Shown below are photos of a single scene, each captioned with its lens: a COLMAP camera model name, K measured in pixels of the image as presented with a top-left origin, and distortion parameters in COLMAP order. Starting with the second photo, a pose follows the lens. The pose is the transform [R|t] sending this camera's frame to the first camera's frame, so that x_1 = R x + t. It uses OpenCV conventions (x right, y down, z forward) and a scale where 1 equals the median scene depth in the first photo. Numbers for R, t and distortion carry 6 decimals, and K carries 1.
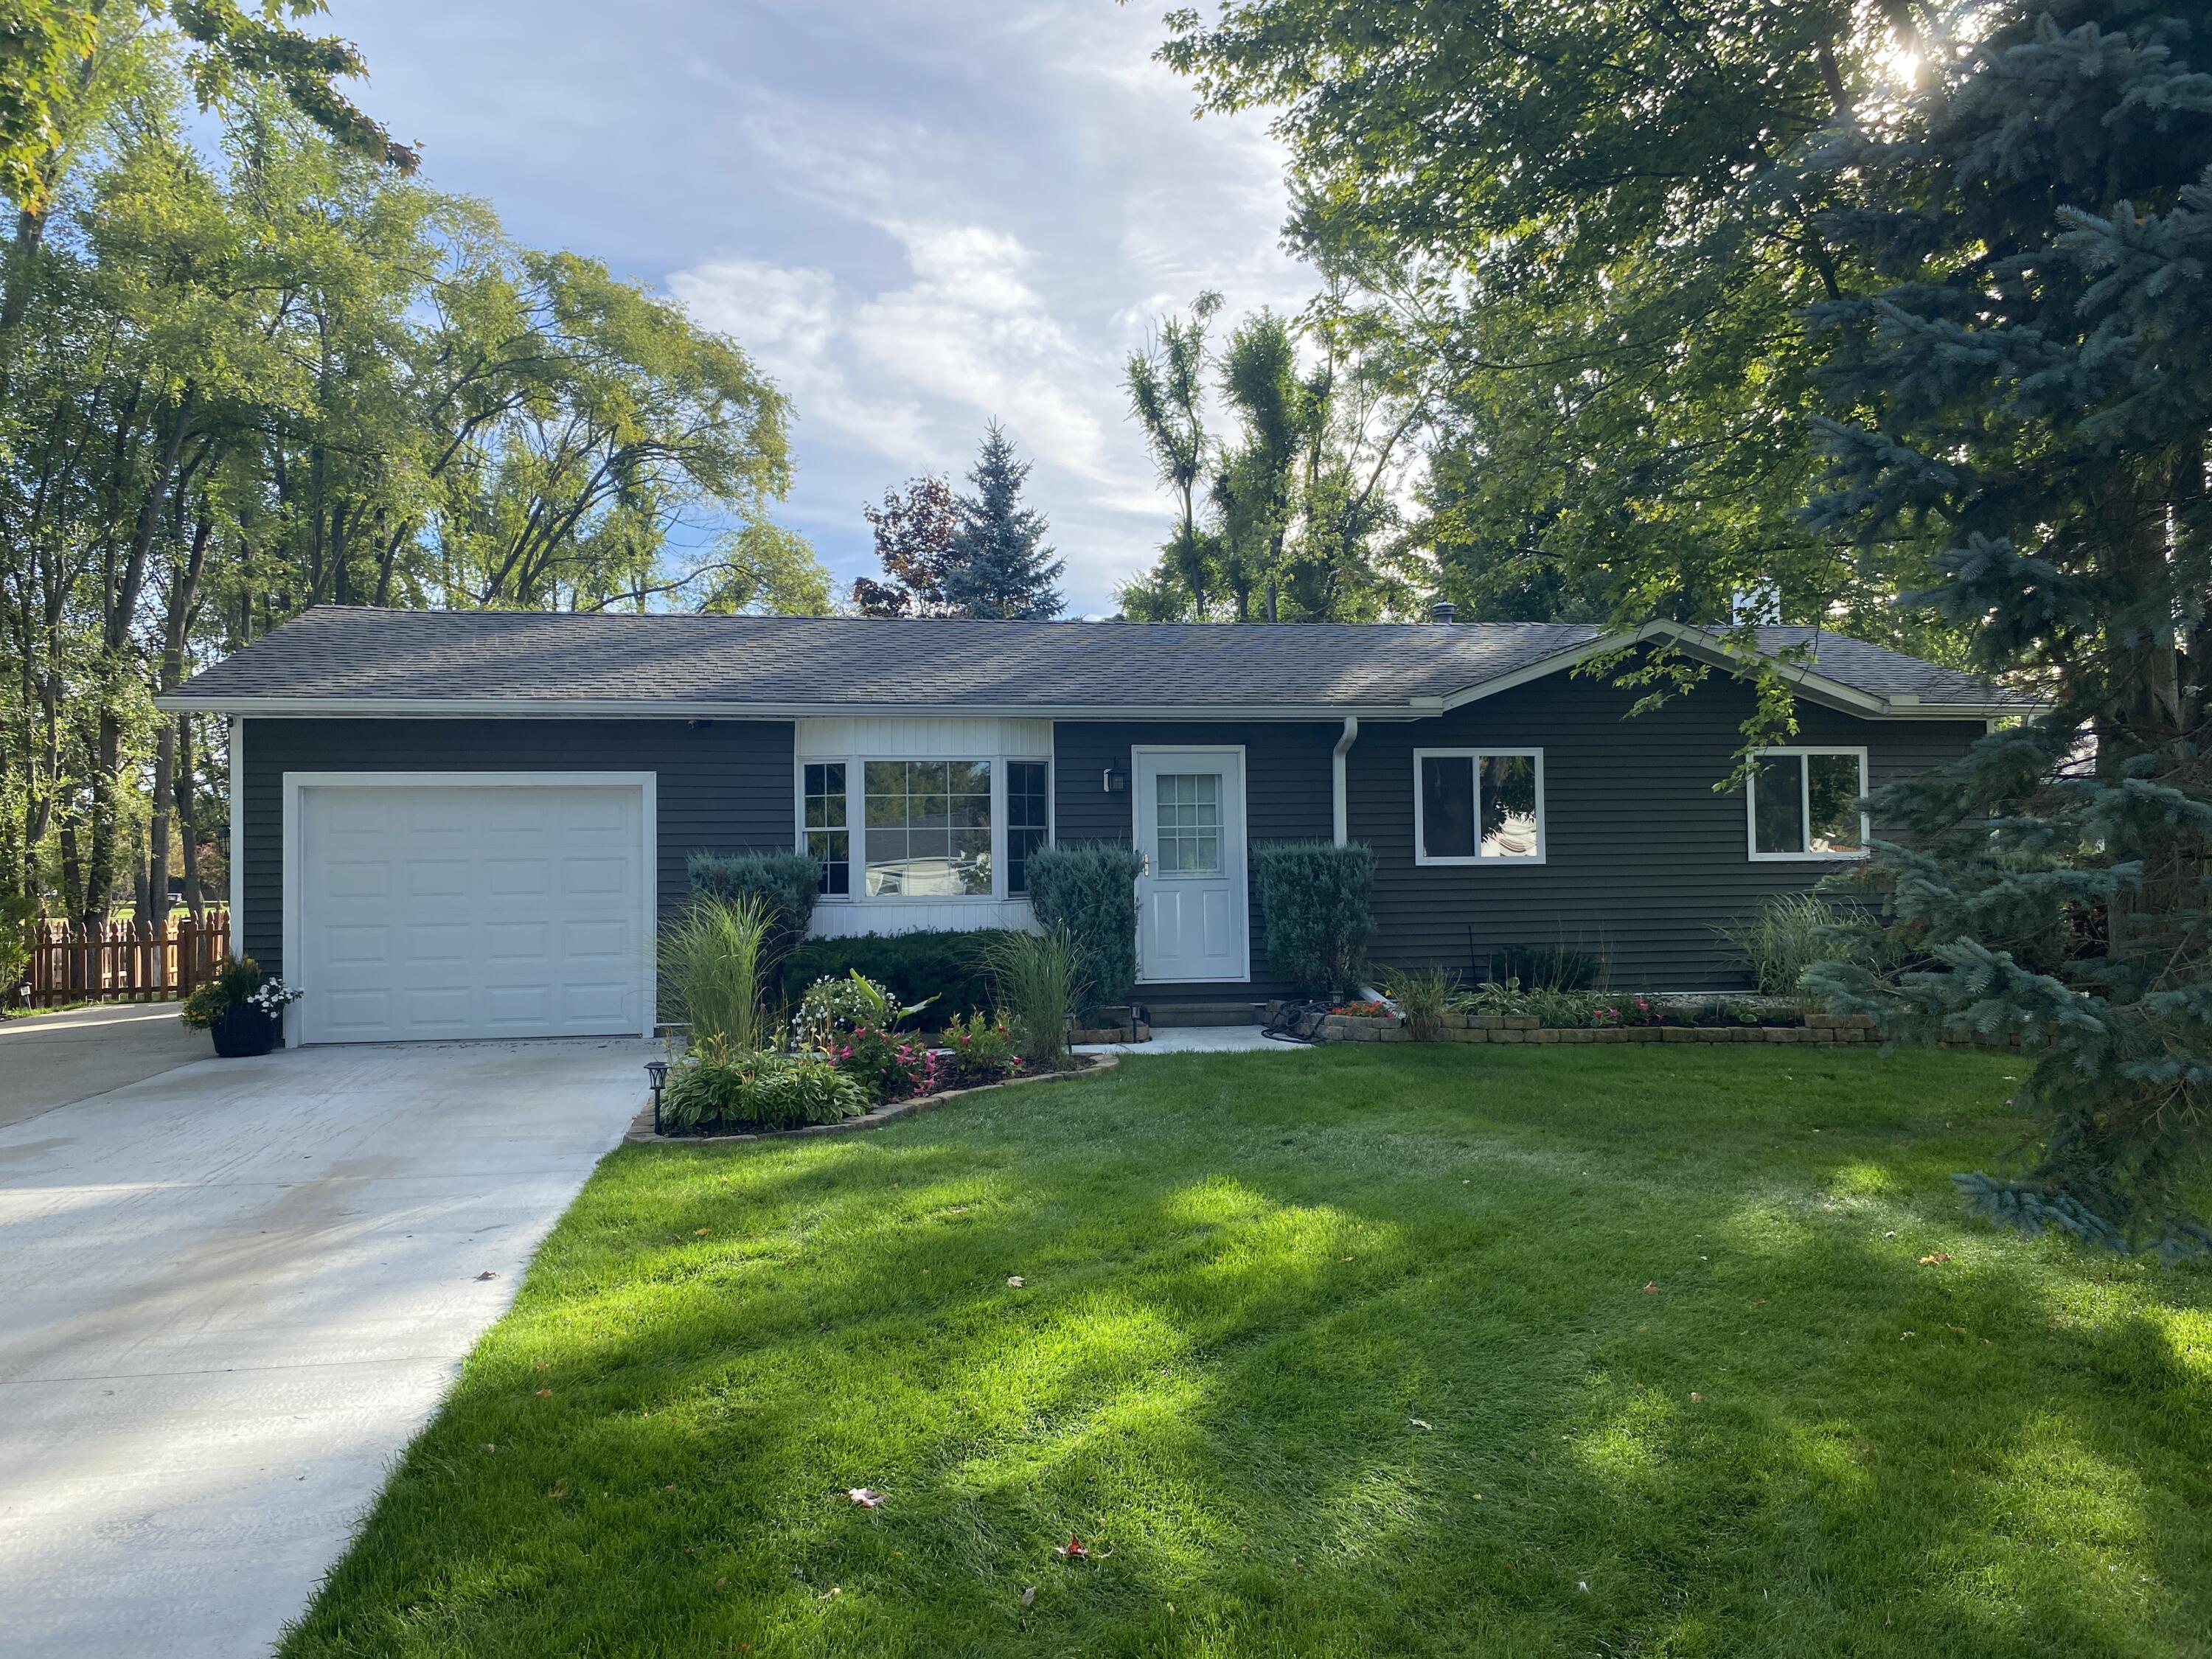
lens RADIAL K [[1686.5, 0, 1106.0], [0, 1686.5, 829.5], [0, 0, 1]] dist [0.071722, -0.110975]
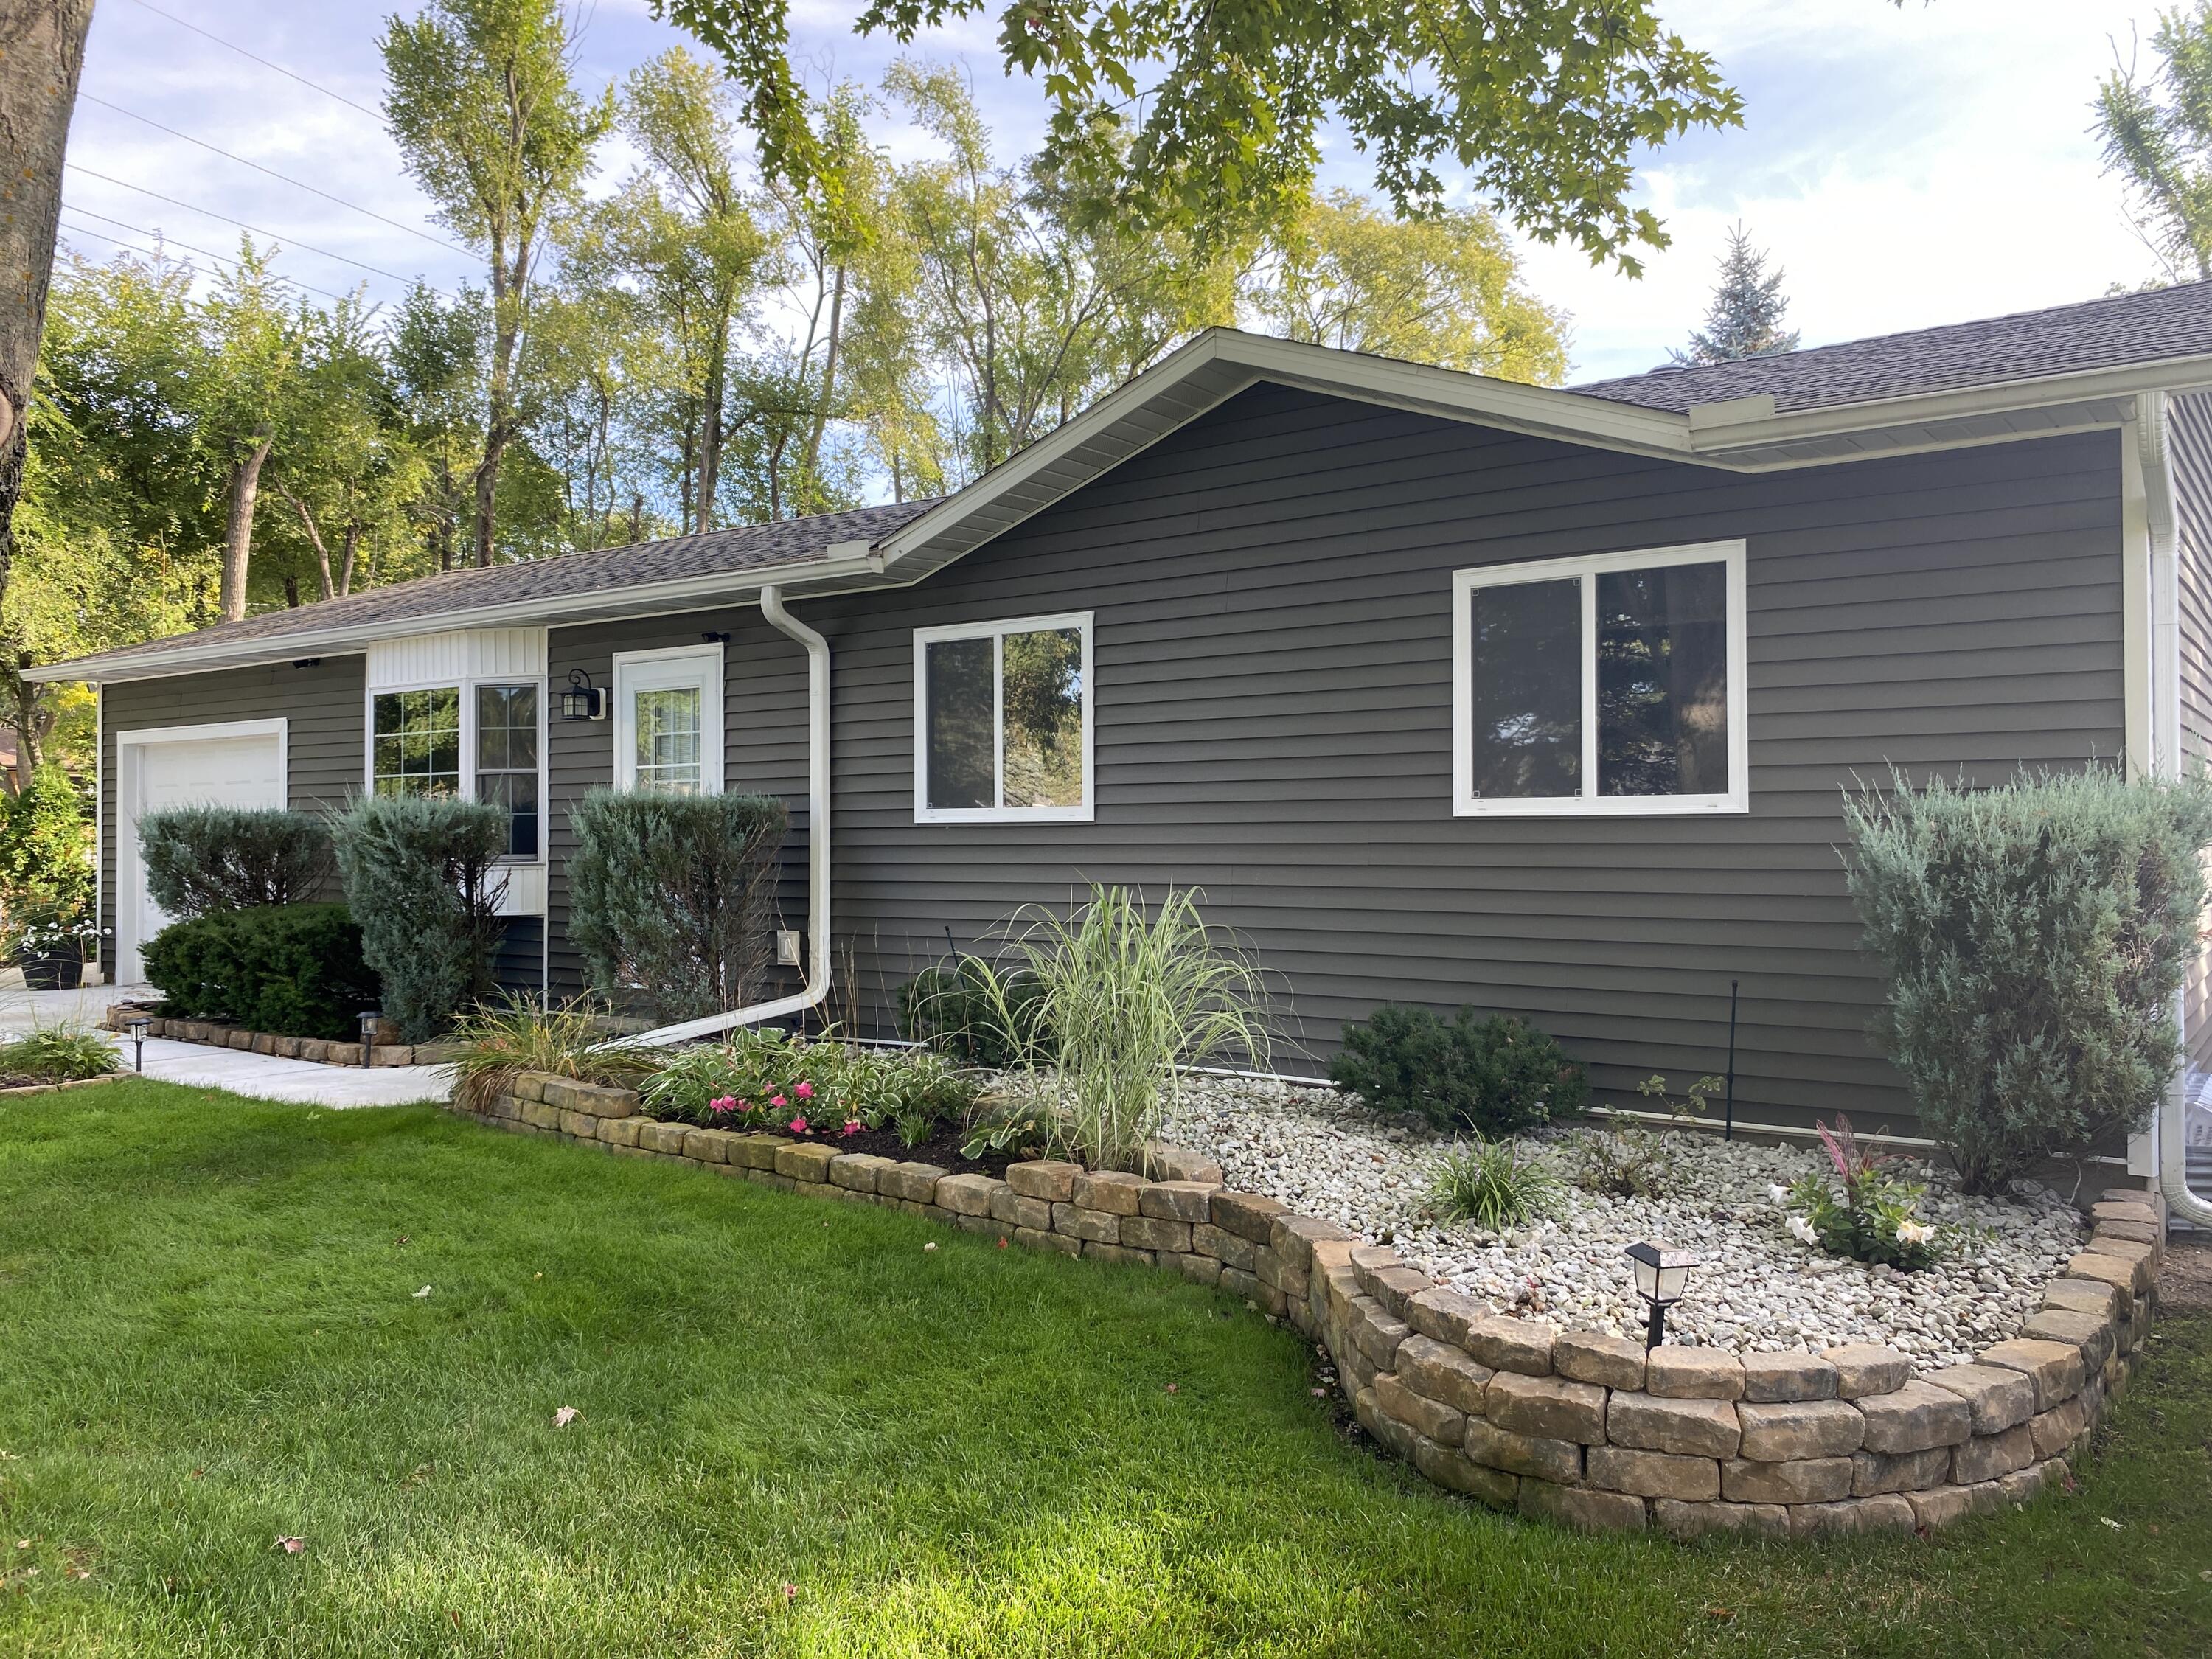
lens RADIAL K [[1686.5, 0, 1106.0], [0, 1686.5, 829.5], [0, 0, 1]] dist [0.071722, -0.110975]
pose [[0.680473, 0.009962, -0.732705, 0.667912], [0.008580, 0.999731, 0.021560, 0.011039], [0.732723, -0.020958, 0.680205, 0.637000]]
